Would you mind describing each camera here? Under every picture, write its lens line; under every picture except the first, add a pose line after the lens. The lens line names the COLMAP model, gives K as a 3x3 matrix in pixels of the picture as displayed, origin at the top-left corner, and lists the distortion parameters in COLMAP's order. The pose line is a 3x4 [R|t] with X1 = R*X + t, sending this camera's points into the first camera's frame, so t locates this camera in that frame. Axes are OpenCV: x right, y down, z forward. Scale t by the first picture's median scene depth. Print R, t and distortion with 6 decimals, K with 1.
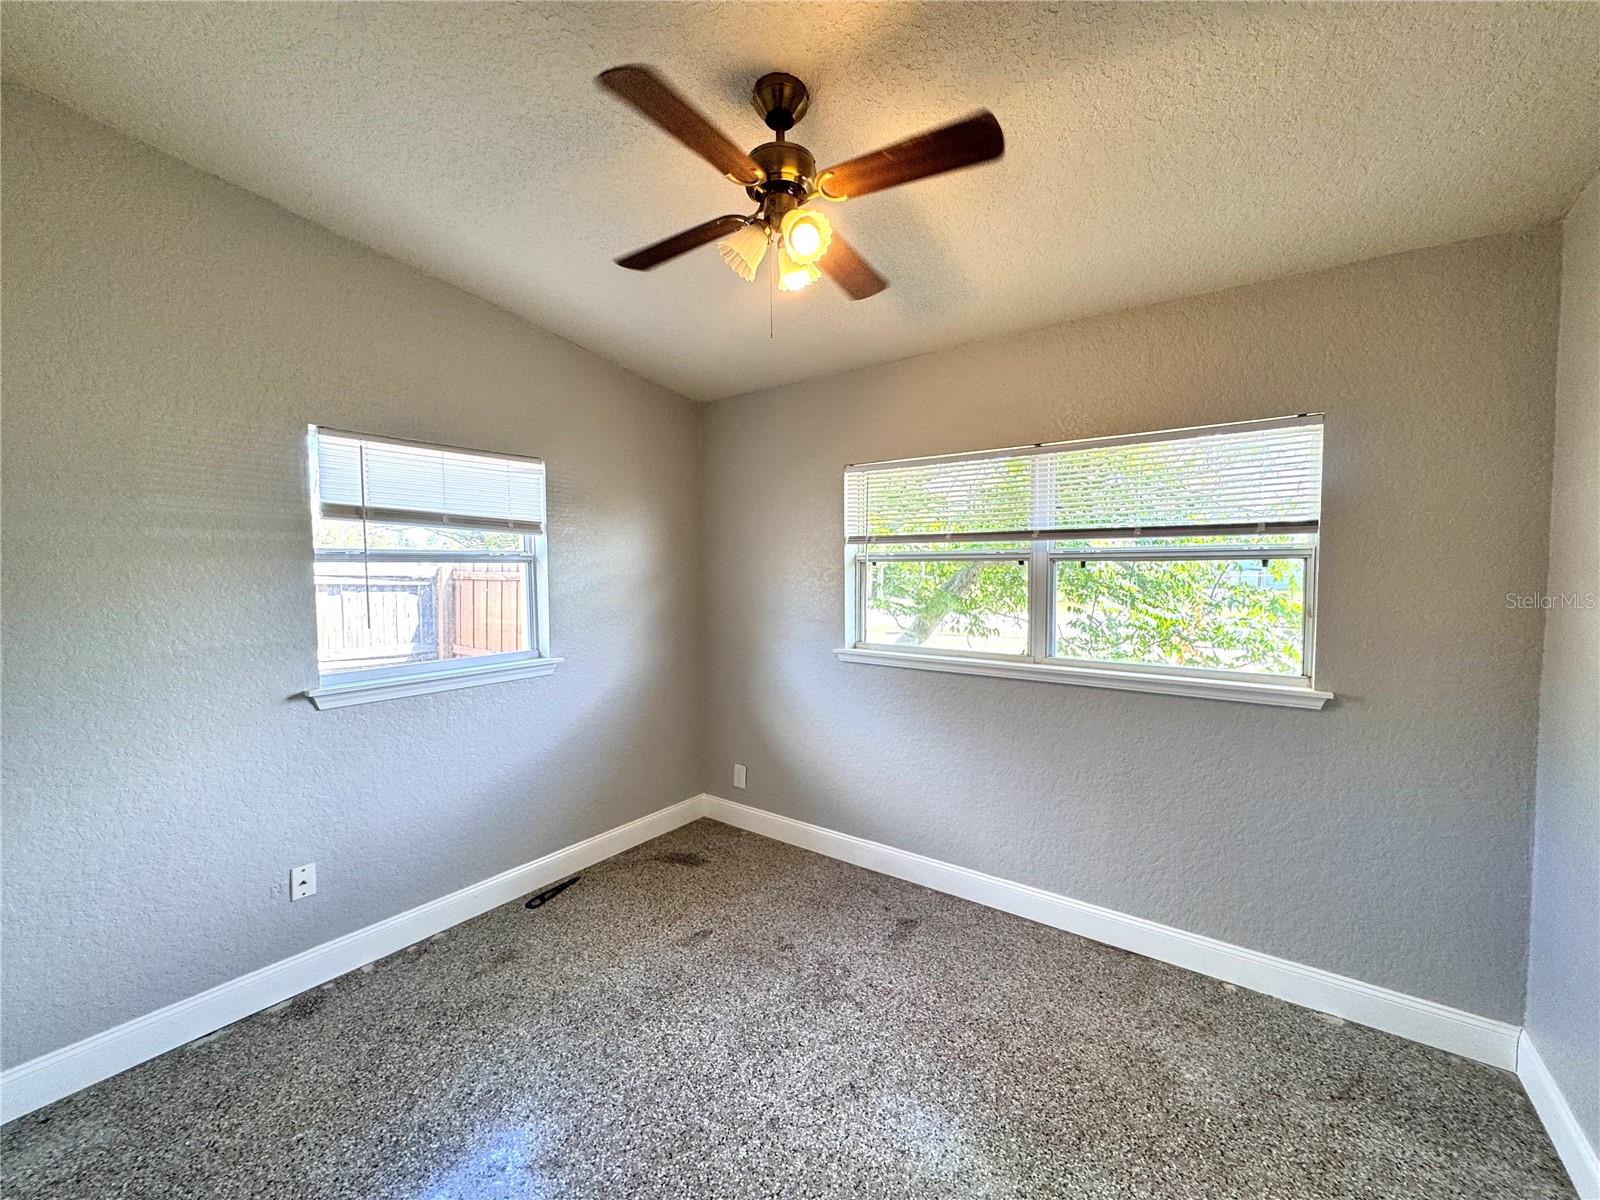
lens RADIAL K [[627.2, 0, 799.8], [0, 627.2, 593.9], [0, 0, 1]] dist [-0.000277, -0.000363]
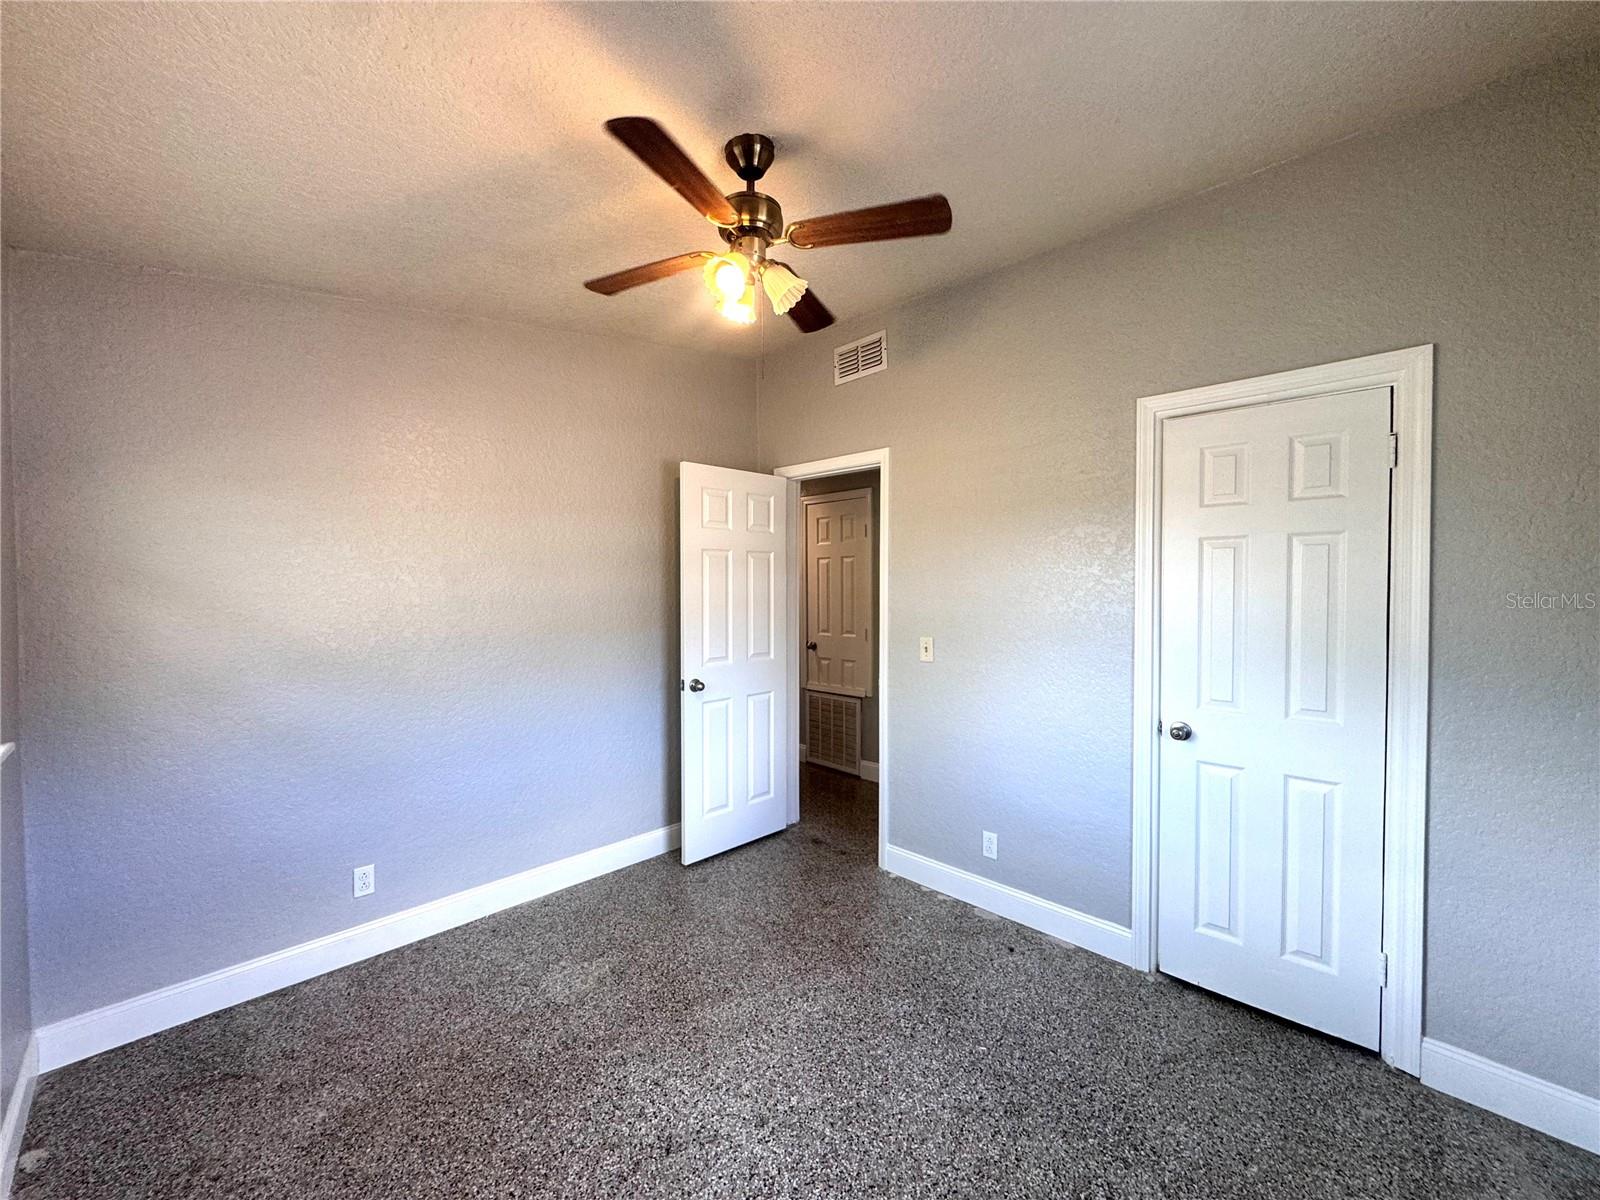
lens RADIAL K [[627.2, 0, 799.8], [0, 627.2, 593.9], [0, 0, 1]] dist [-0.000277, -0.000363]
pose [[-0.988003, 0.001901, 0.154425, -0.269361], [0.011072, 0.998223, 0.058549, -0.068819], [-0.154039, 0.059557, -0.986268, 1.998505]]
